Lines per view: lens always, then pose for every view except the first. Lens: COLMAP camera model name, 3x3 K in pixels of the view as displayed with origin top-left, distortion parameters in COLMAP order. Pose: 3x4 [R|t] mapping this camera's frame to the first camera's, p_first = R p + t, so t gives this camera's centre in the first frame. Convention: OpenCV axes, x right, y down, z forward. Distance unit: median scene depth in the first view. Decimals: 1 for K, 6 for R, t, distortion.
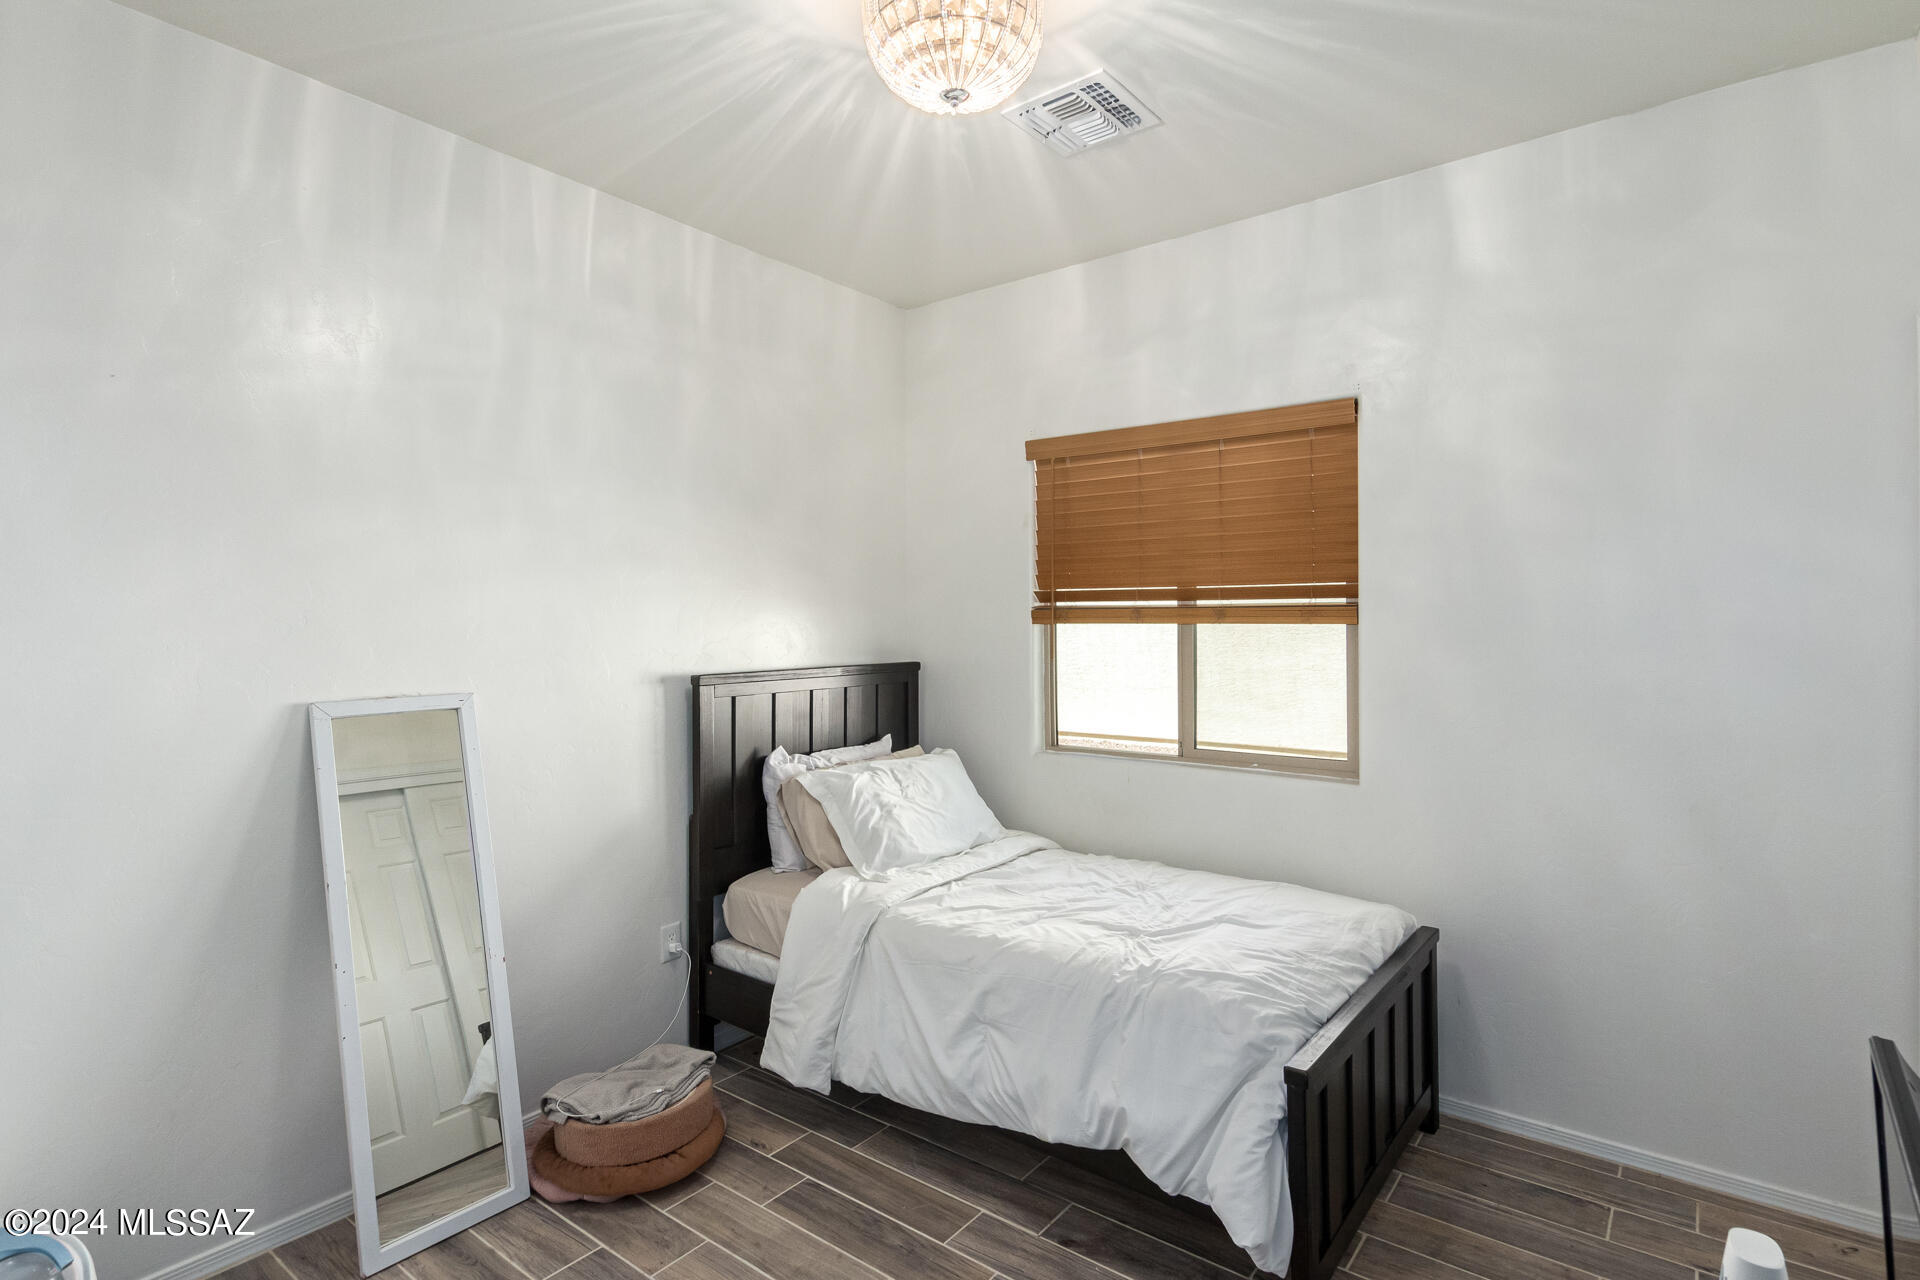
lens RADIAL K [[938.1, 0, 977.0], [0, 938.1, 637.4], [0, 0, 1]] dist [0.006679, 0.002108]
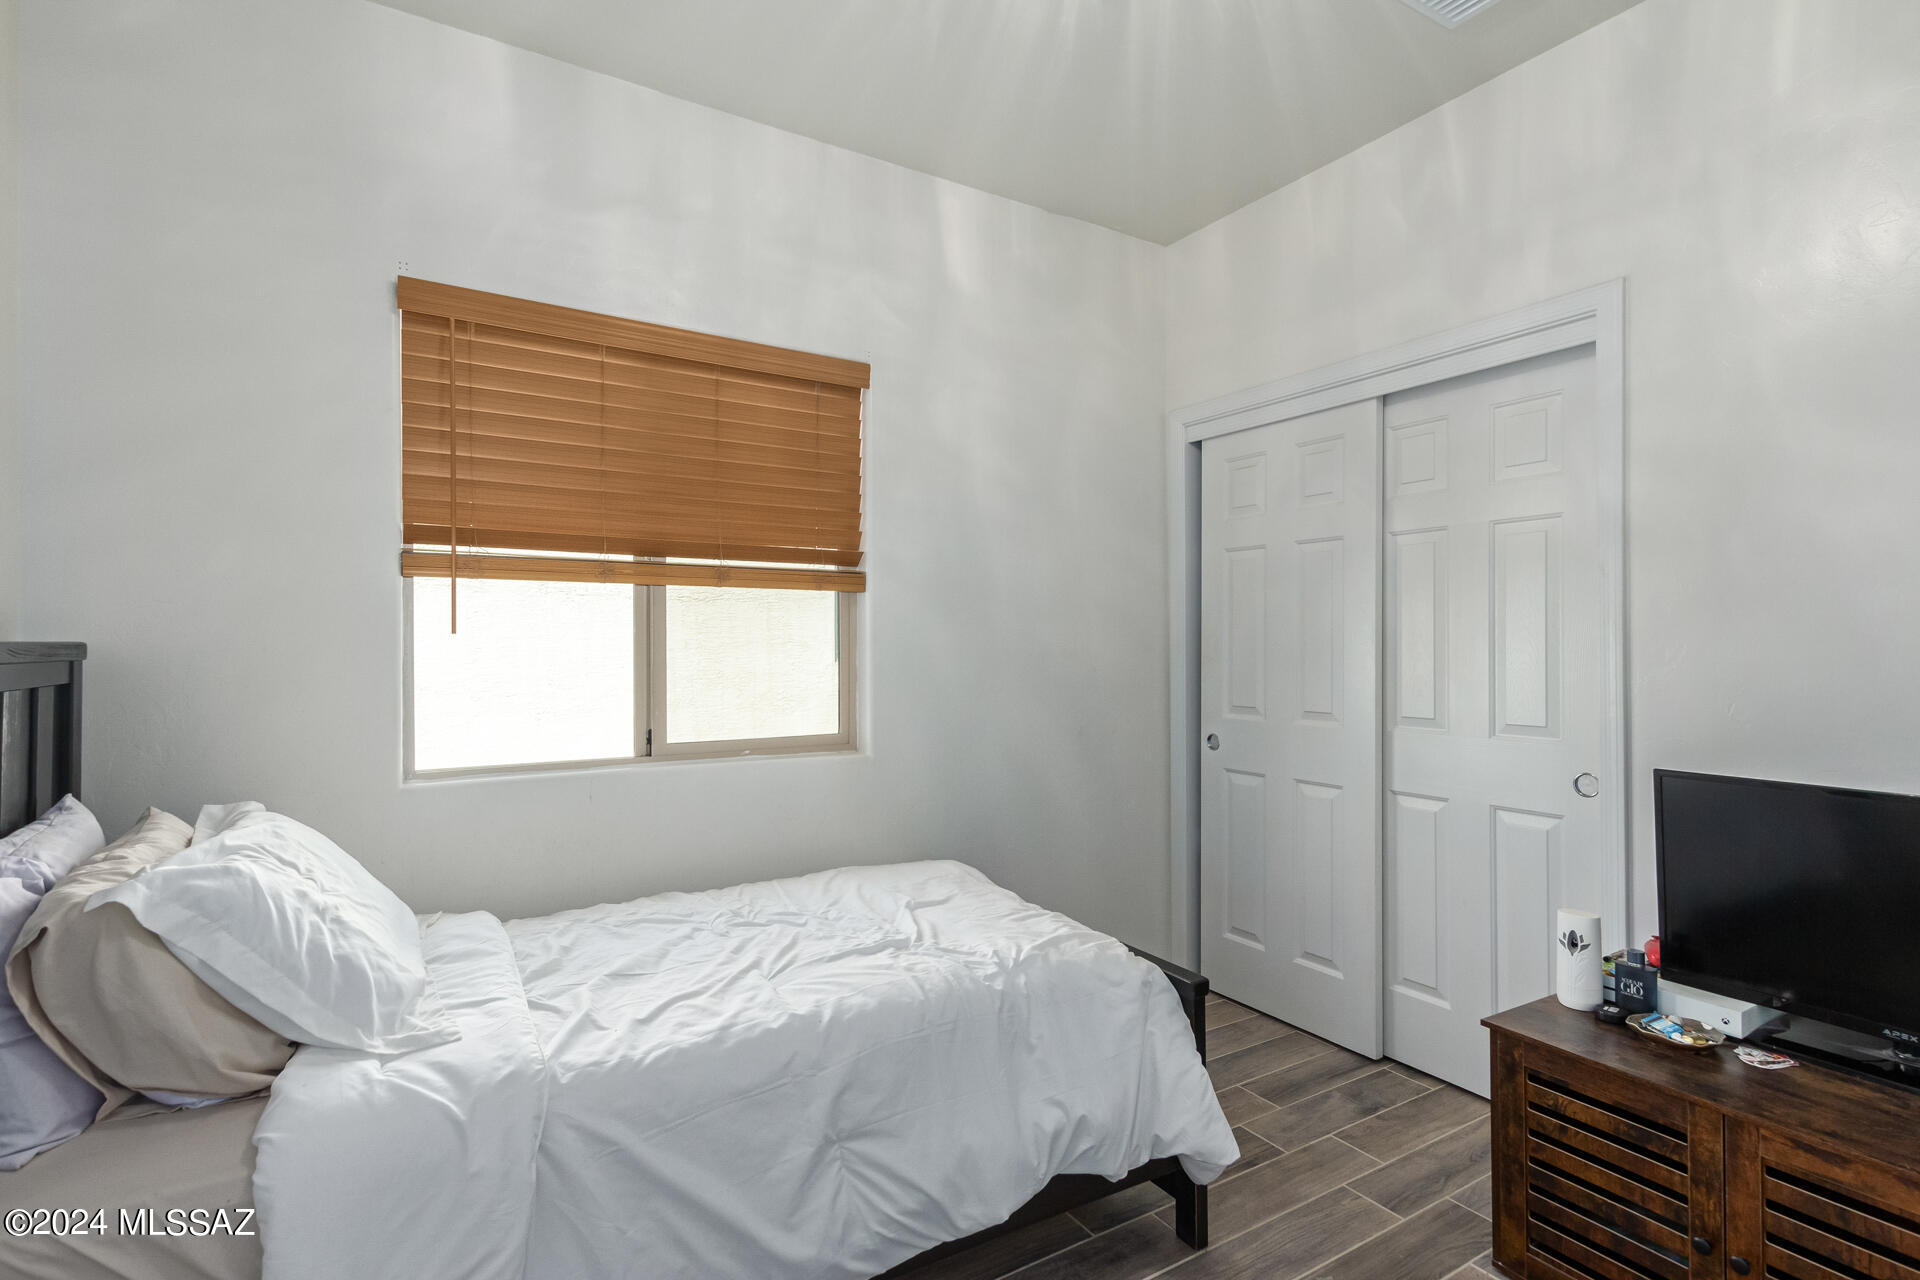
lens RADIAL K [[938.1, 0, 973.1], [0, 938.1, 631.6], [0, 0, 1]] dist [0.006679, 0.002108]
pose [[0.352576, 0.013871, 0.935680, -0.483542], [0.013159, 0.999718, -0.019779, 0.050547], [-0.935691, 0.019286, 0.352294, 0.545978]]
